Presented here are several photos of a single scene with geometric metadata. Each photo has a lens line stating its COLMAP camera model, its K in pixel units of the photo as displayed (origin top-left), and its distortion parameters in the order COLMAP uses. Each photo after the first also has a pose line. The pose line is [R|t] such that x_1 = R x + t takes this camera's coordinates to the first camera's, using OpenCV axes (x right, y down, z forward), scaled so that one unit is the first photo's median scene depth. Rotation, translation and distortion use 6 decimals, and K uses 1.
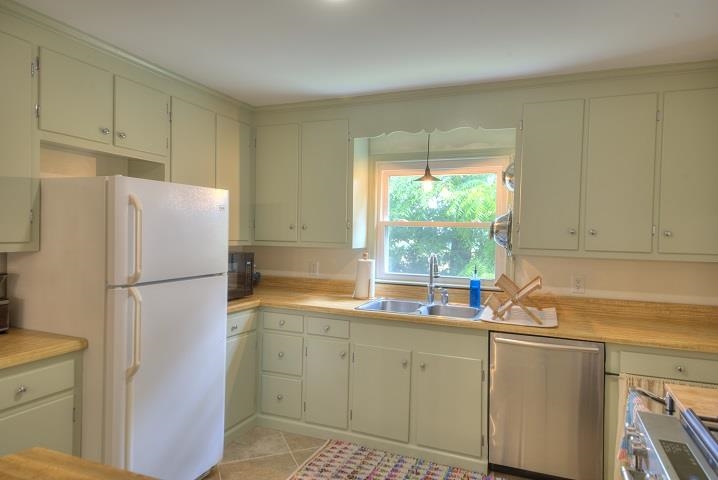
lens RADIAL K [[461.3, 0, 360.1], [0, 461.3, 238.4], [0, 0, 1]] dist [0.082155, -0.051944]
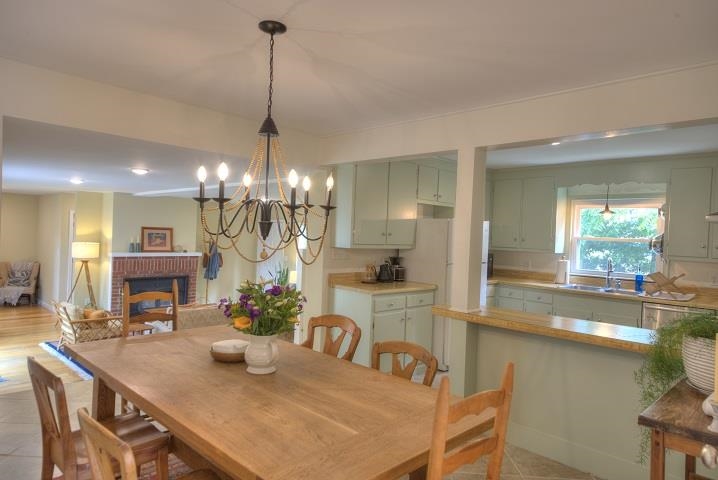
lens RADIAL K [[461.3, 0, 360.1], [0, 461.3, 238.4], [0, 0, 1]] dist [0.082155, -0.051944]
pose [[0.925717, 0.018534, -0.377763, -0.034828], [-0.024650, 0.999632, -0.011359, 0.005759], [0.377413, 0.019827, 0.925833, -0.916257]]
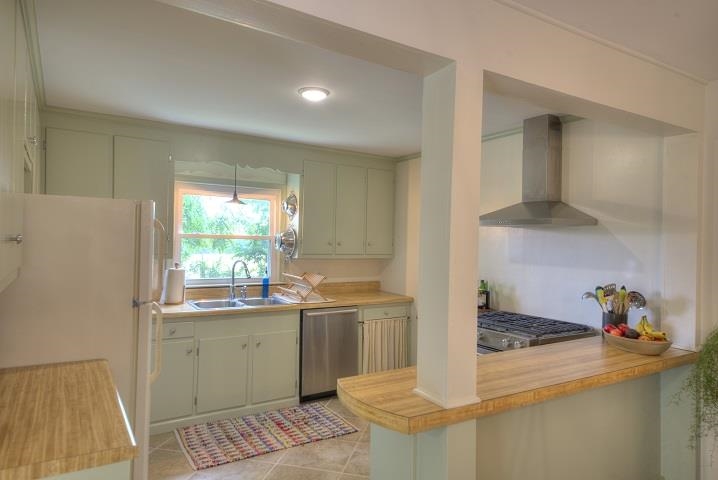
lens RADIAL K [[461.3, 0, 360.1], [0, 461.3, 238.4], [0, 0, 1]] dist [0.082155, -0.051944]
pose [[0.580602, -0.004016, 0.814178, -0.726530], [0.004563, 0.999988, 0.001679, -0.029714], [-0.814175, 0.002740, 0.580613, -0.022069]]
